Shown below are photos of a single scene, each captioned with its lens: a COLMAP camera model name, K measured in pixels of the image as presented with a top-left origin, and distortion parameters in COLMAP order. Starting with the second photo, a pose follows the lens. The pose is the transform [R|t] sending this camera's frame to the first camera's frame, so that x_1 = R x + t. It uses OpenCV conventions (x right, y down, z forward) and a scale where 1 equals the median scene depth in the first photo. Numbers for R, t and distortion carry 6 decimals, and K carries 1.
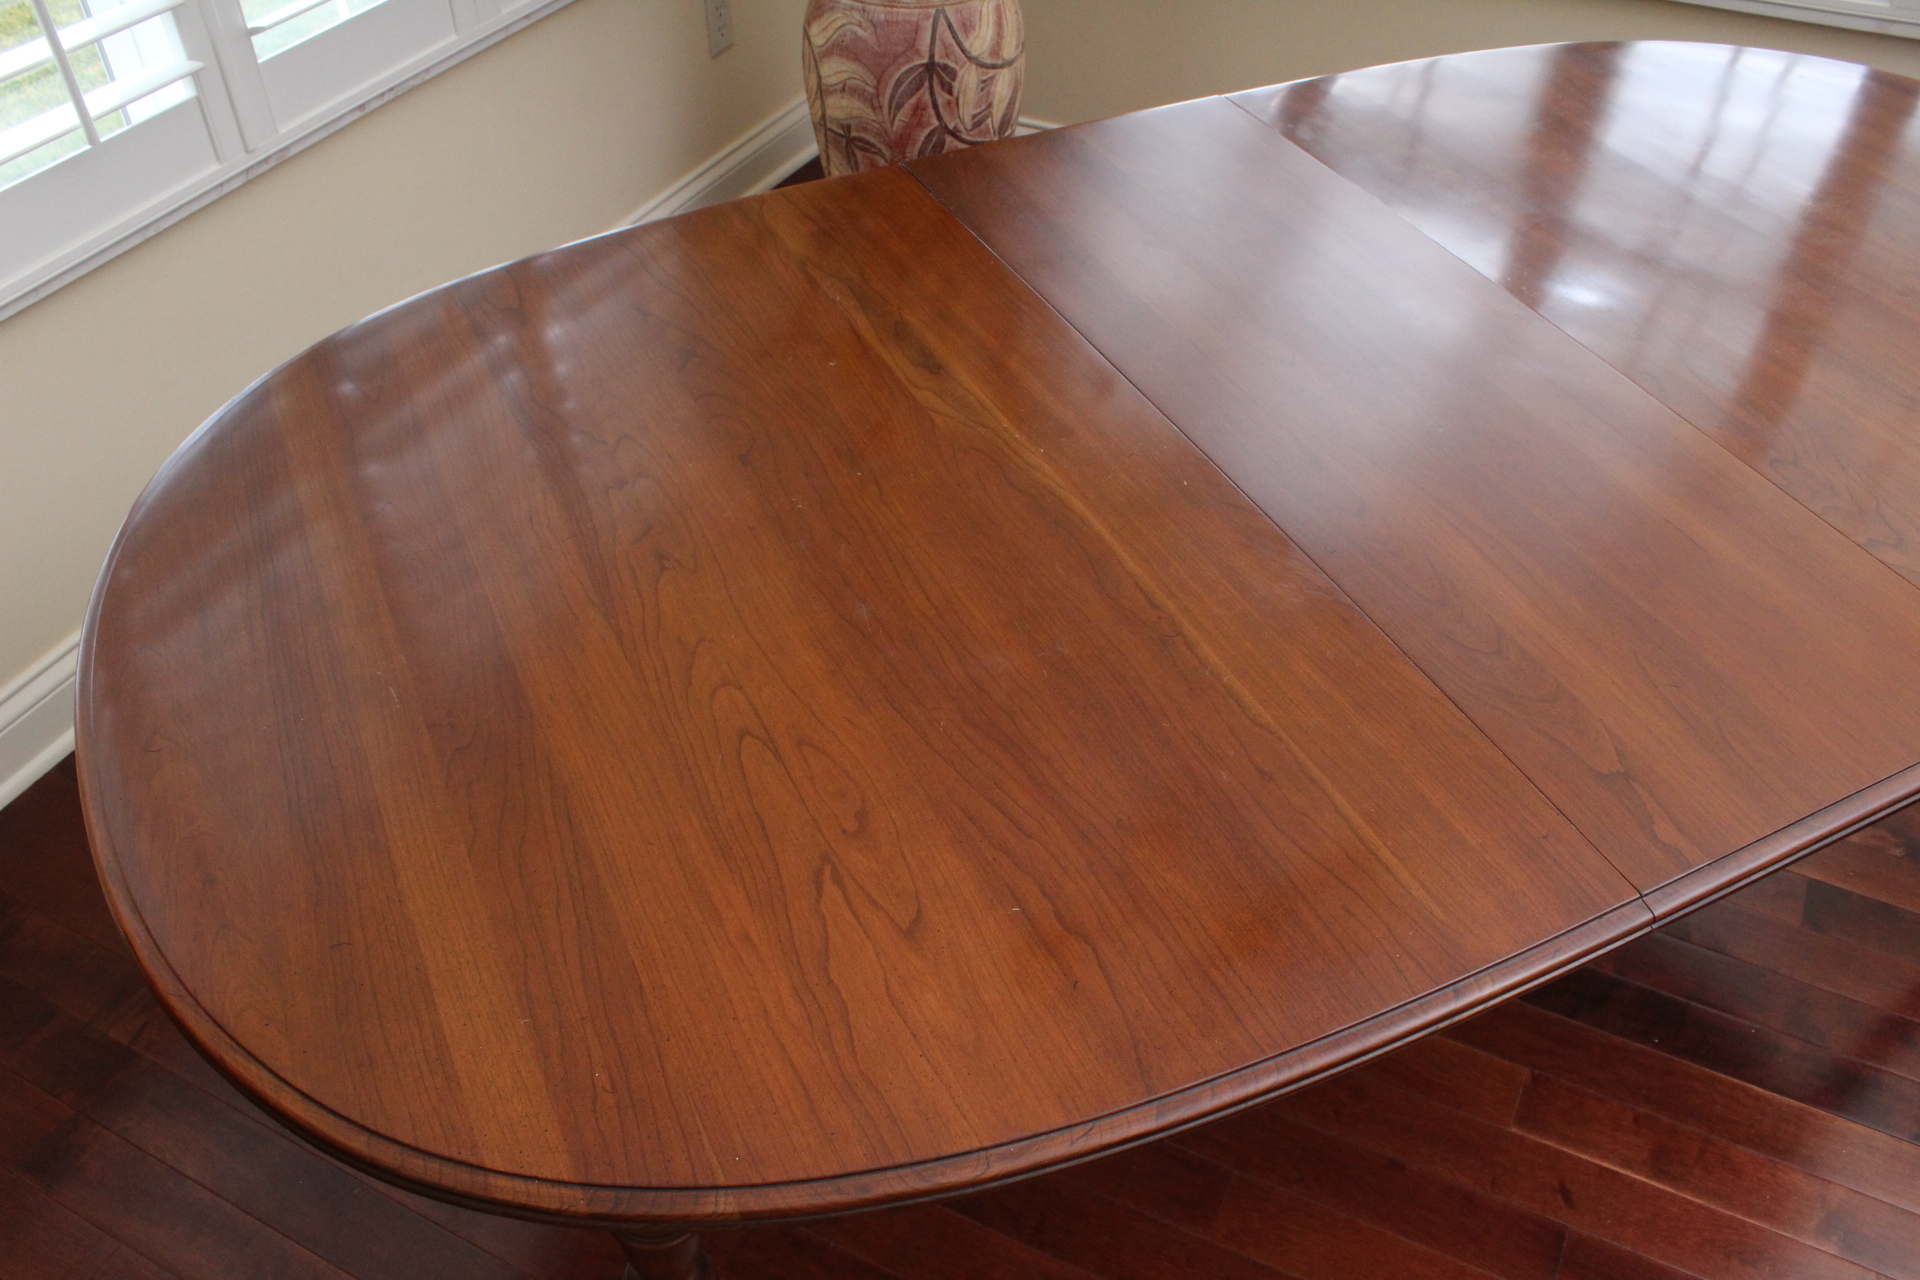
lens RADIAL K [[1568.3, 0, 966.2], [0, 1568.3, 671.3], [0, 0, 1]] dist [-0.175674, 0.151382]
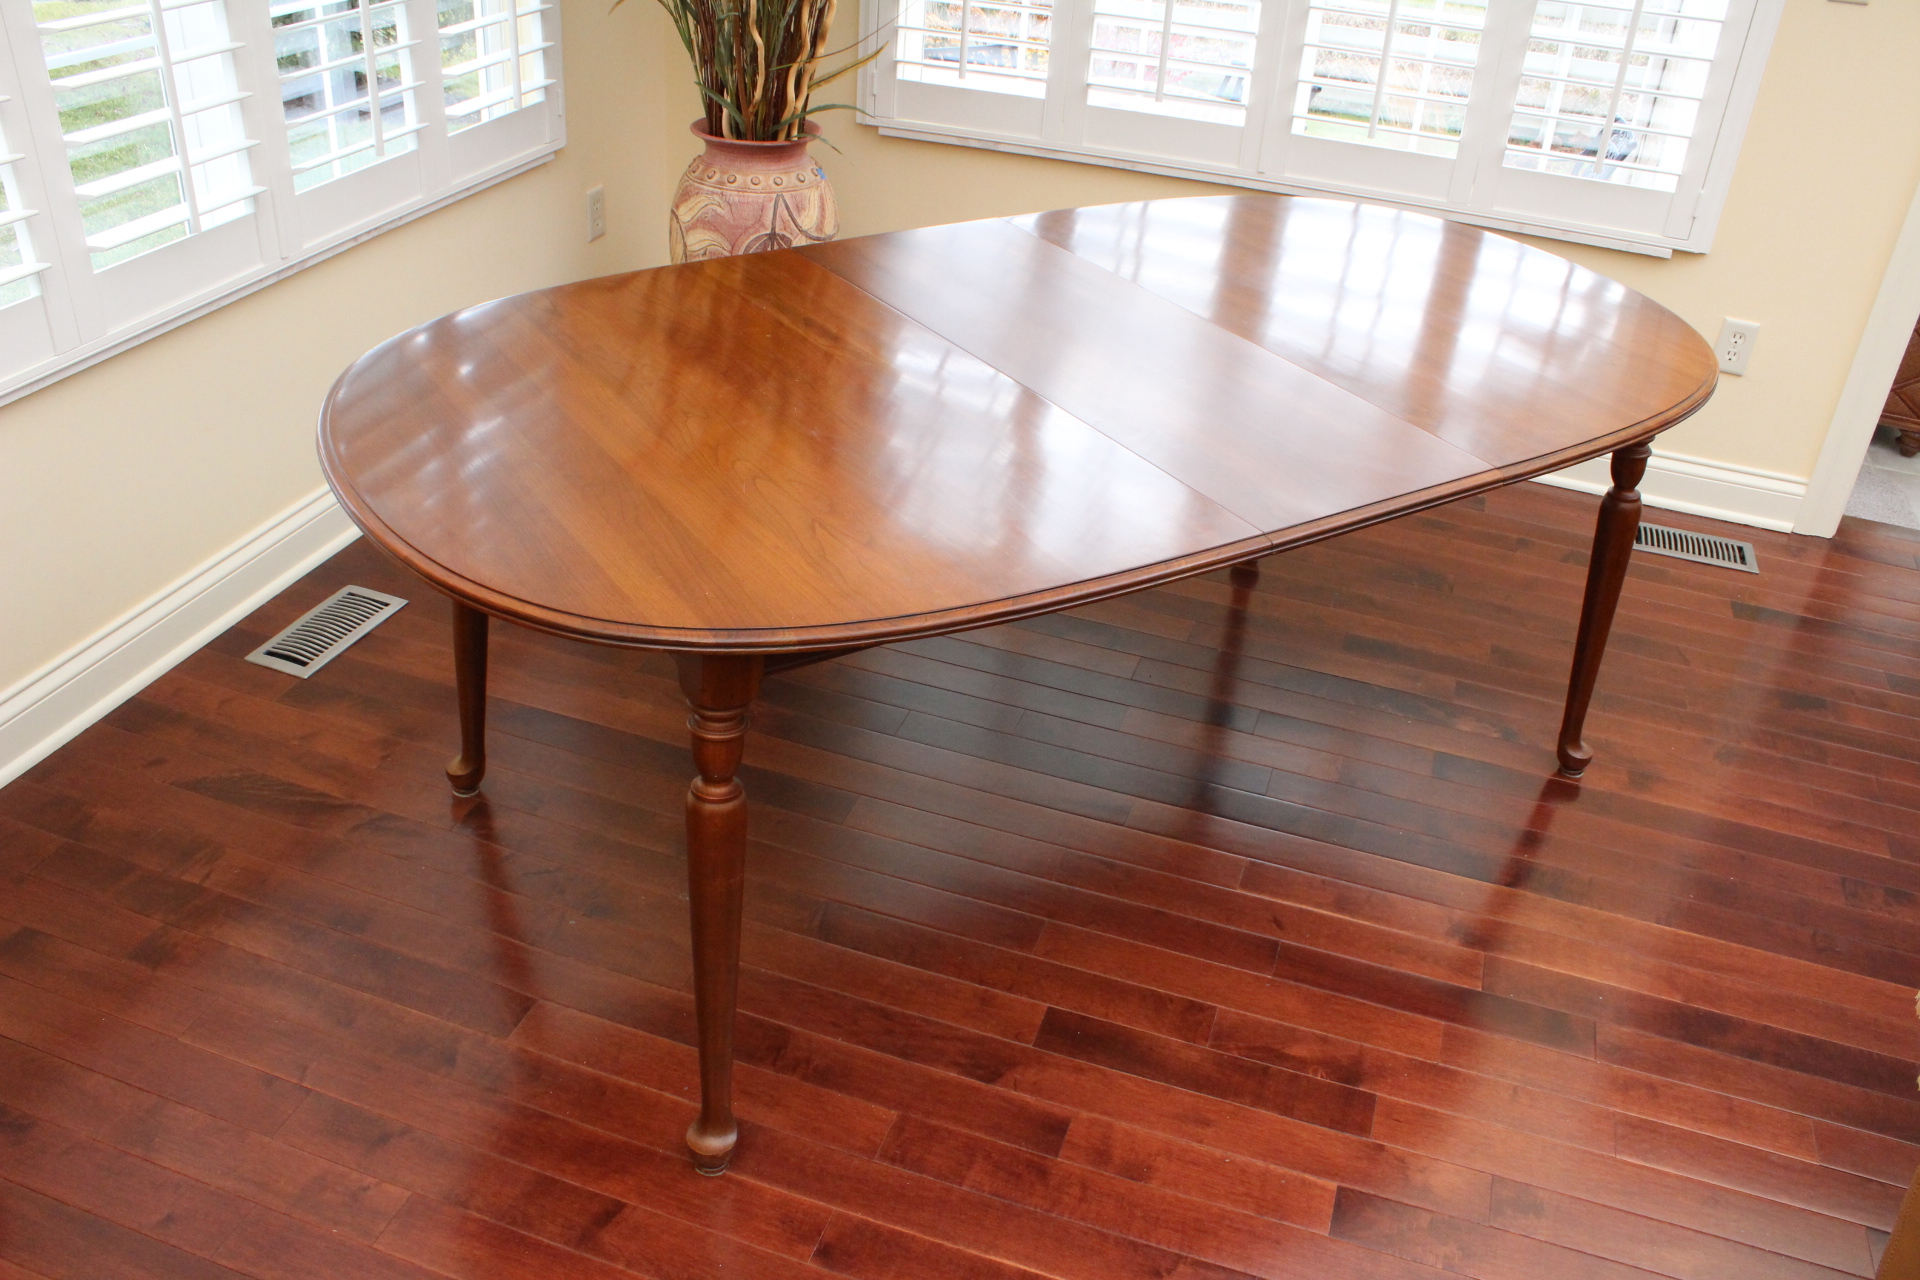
lens RADIAL K [[1568.3, 0, 966.2], [0, 1568.3, 671.3], [0, 0, 1]] dist [-0.175674, 0.151382]
pose [[0.987655, -0.018312, 0.155572, -0.072466], [0.046082, 0.983162, -0.176831, 0.222263], [-0.149714, 0.181817, 0.971868, -0.262161]]
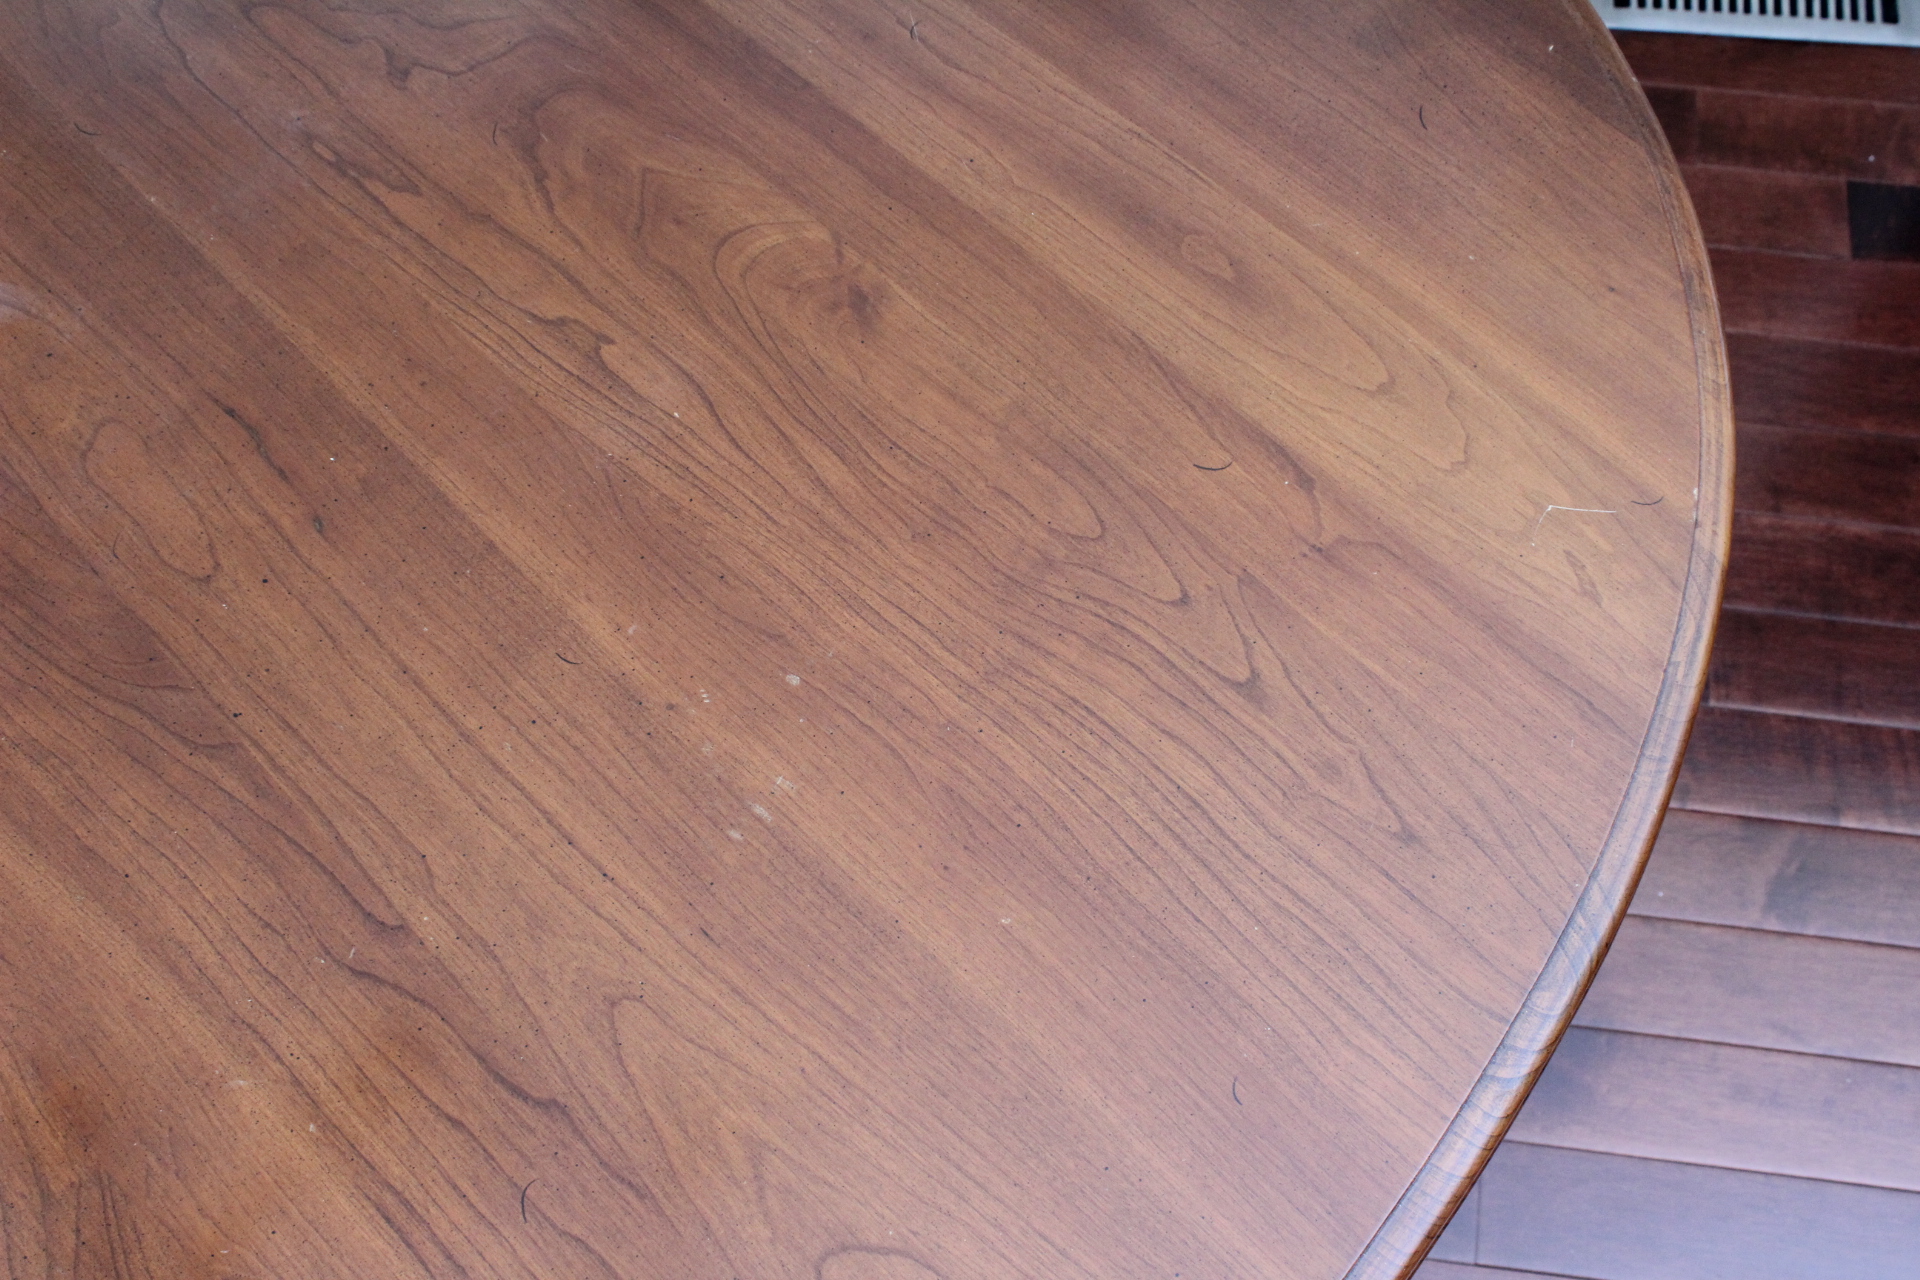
lens RADIAL K [[2037.2, 0, 960.0], [0, 2037.2, 640.0], [0, 0, 1]] dist [-0.078032, 0.028366]
pose [[0.949929, -0.297843, 0.094464, 0.379942], [0.249771, 0.905452, 0.343179, -0.199391], [-0.187746, -0.302402, 0.934508, 0.264105]]
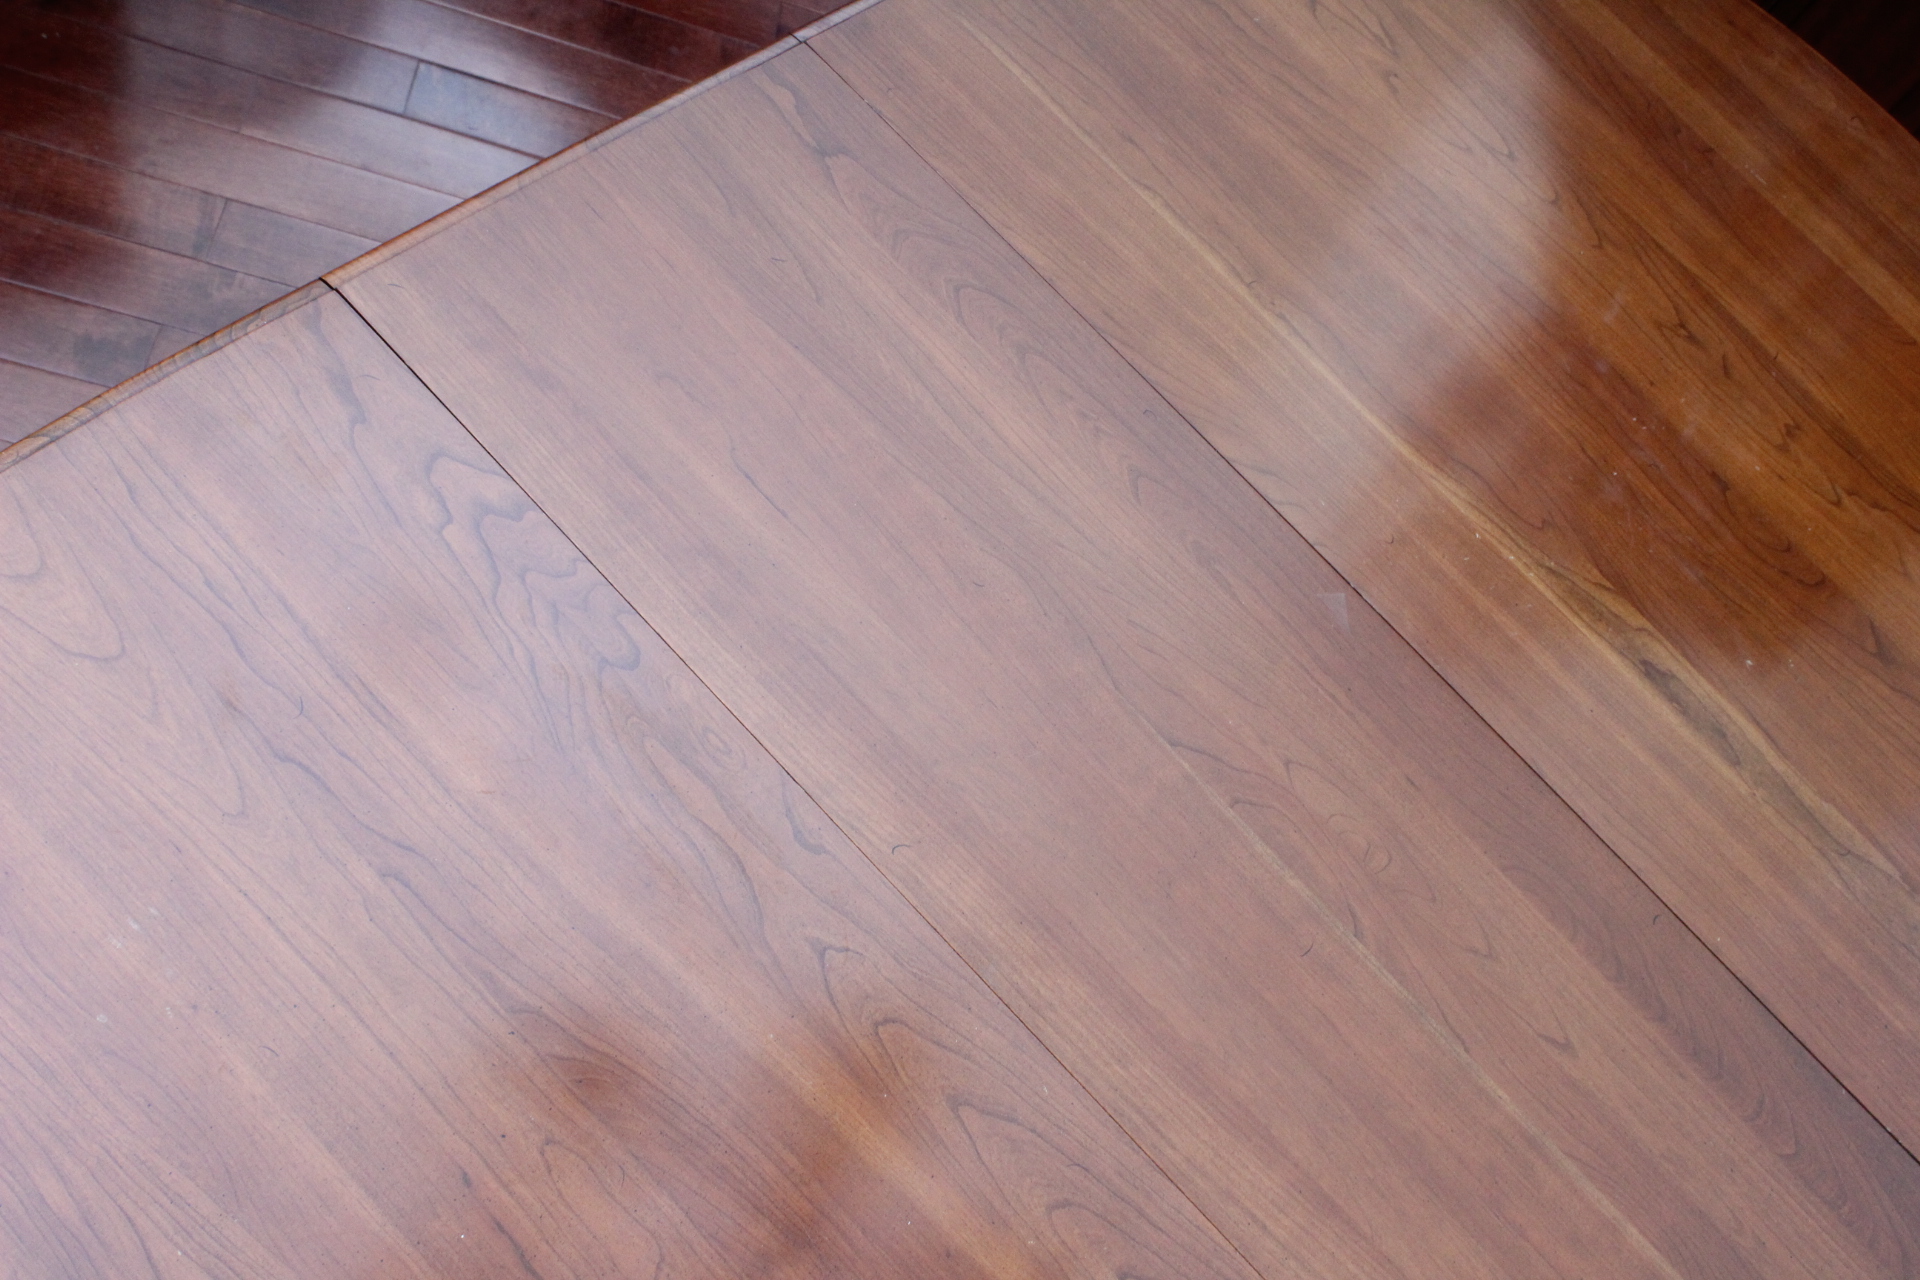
lens RADIAL K [[2221.2, 0, 960.0], [0, 2221.2, 640.0], [0, 0, 1]] dist [-0.107756, 0.126335]
pose [[-0.883022, 0.157885, -0.441978, 0.410784], [-0.469012, -0.262112, 0.843401, -0.508842], [0.017313, 0.952035, 0.305500, 0.333556]]
